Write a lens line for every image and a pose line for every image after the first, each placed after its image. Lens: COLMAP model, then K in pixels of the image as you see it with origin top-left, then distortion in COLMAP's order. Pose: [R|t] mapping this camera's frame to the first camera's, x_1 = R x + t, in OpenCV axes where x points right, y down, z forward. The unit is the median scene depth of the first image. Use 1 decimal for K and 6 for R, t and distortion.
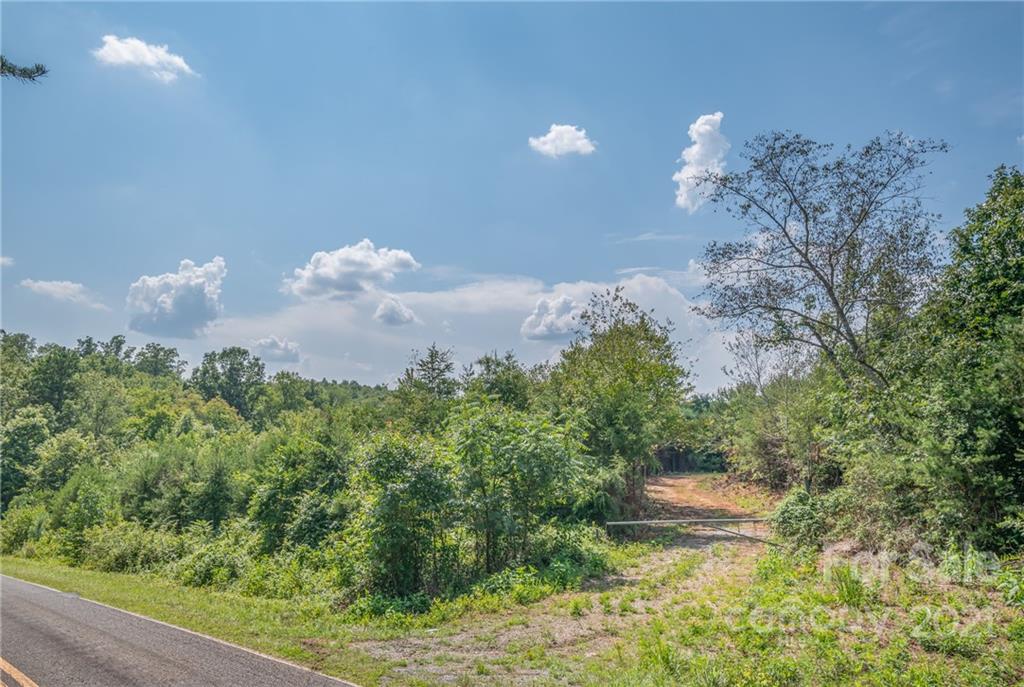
lens RADIAL K [[687.8, 0, 504.0], [0, 687.8, 344.2], [0, 0, 1]] dist [0.033755, 0.000368]
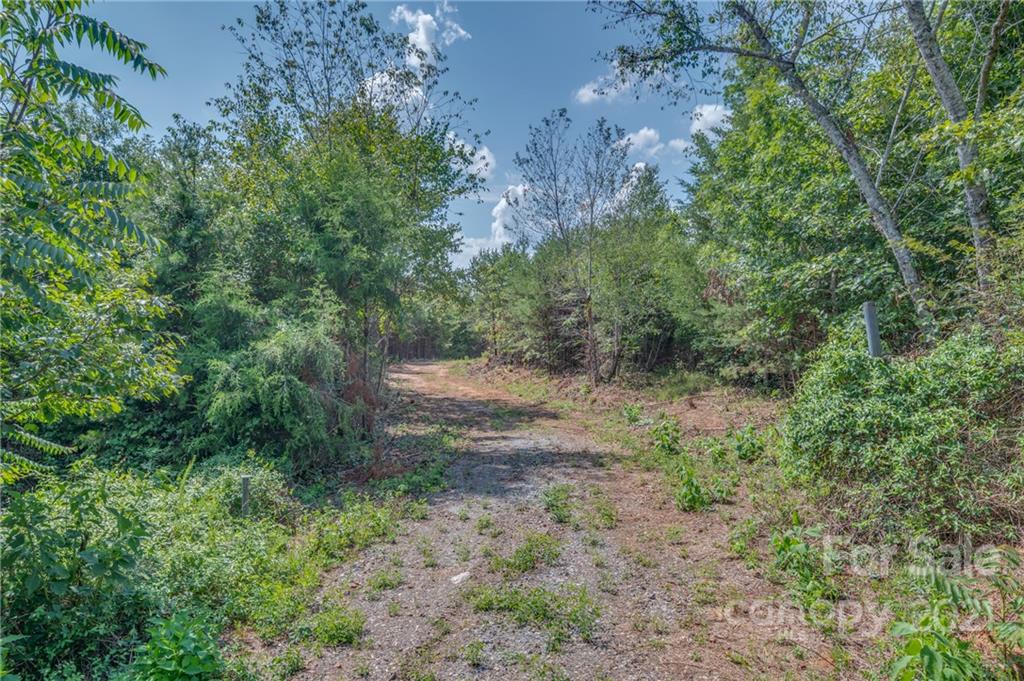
lens RADIAL K [[662.8, 0, 509.4], [0, 662.8, 346.4], [0, 0, 1]] dist [0.029802, -0.004511]
pose [[0.927131, -0.008768, 0.374635, 0.087606], [-0.048659, 0.988446, 0.143554, 0.098139], [-0.371565, -0.151322, 0.915992, 0.432667]]
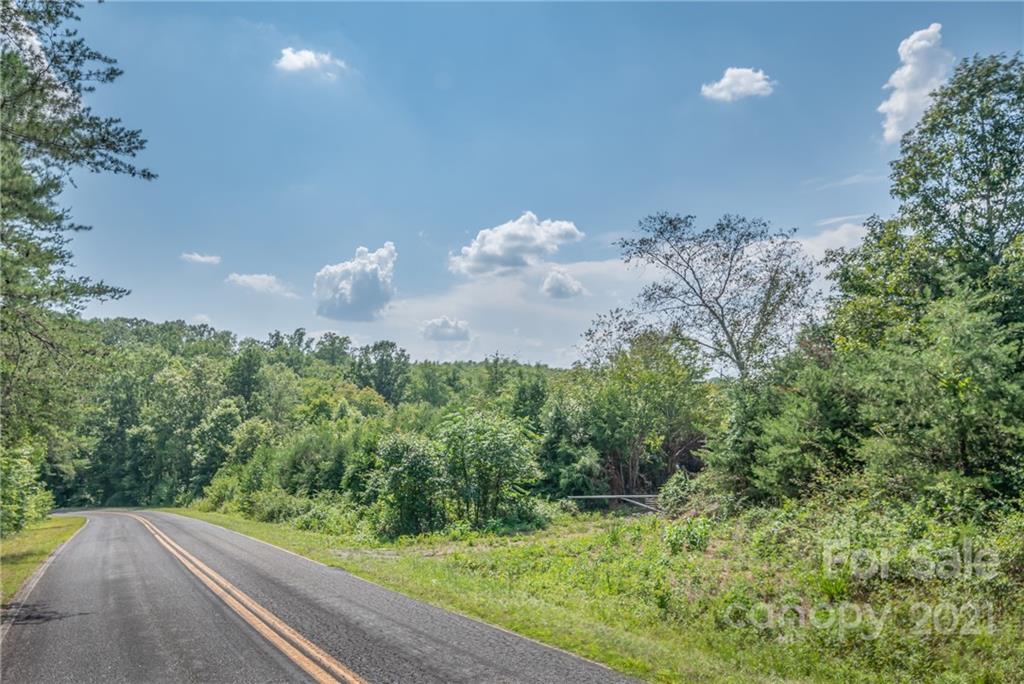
lens RADIAL K [[712.7, 0, 478.7], [0, 712.7, 343.8], [0, 0, 1]] dist [0.030998, 0.000256]
pose [[0.962434, -0.032832, -0.269525, 0.243394], [0.042355, 0.998664, 0.029593, -0.062229], [0.268193, -0.039897, 0.962539, -0.265203]]
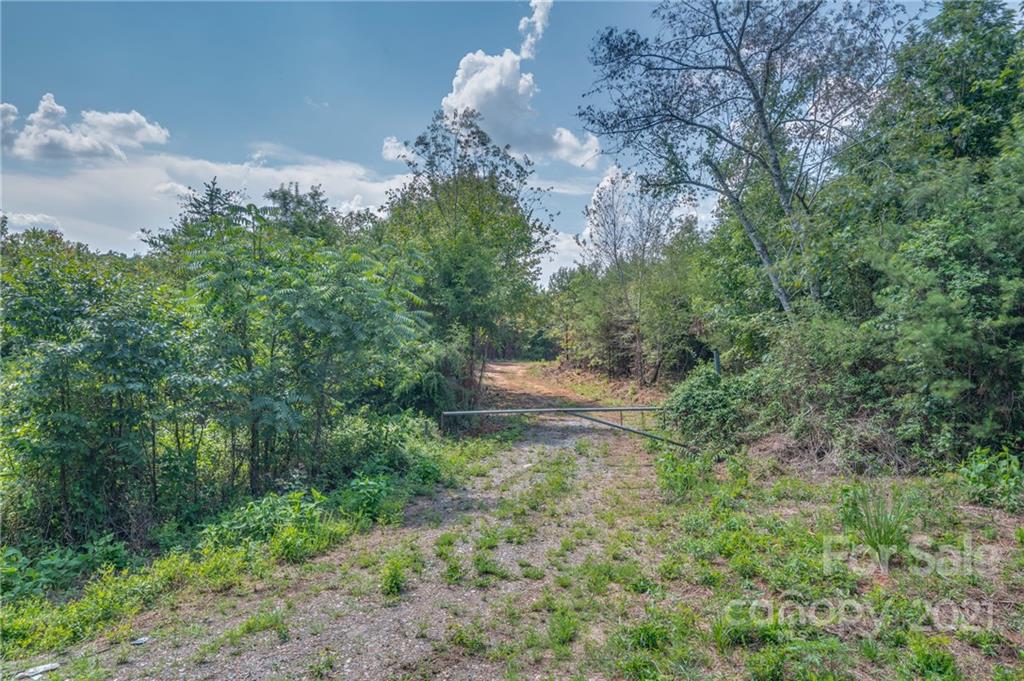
lens RADIAL K [[684.9, 0, 512.0], [0, 684.9, 340.5], [0, 0, 1]] dist [0.021405, 0.000022]
pose [[0.963483, 0.030029, 0.266080, 0.019051], [-0.069951, 0.987412, 0.141860, 0.051920], [-0.258471, -0.155292, 0.953455, 0.207168]]
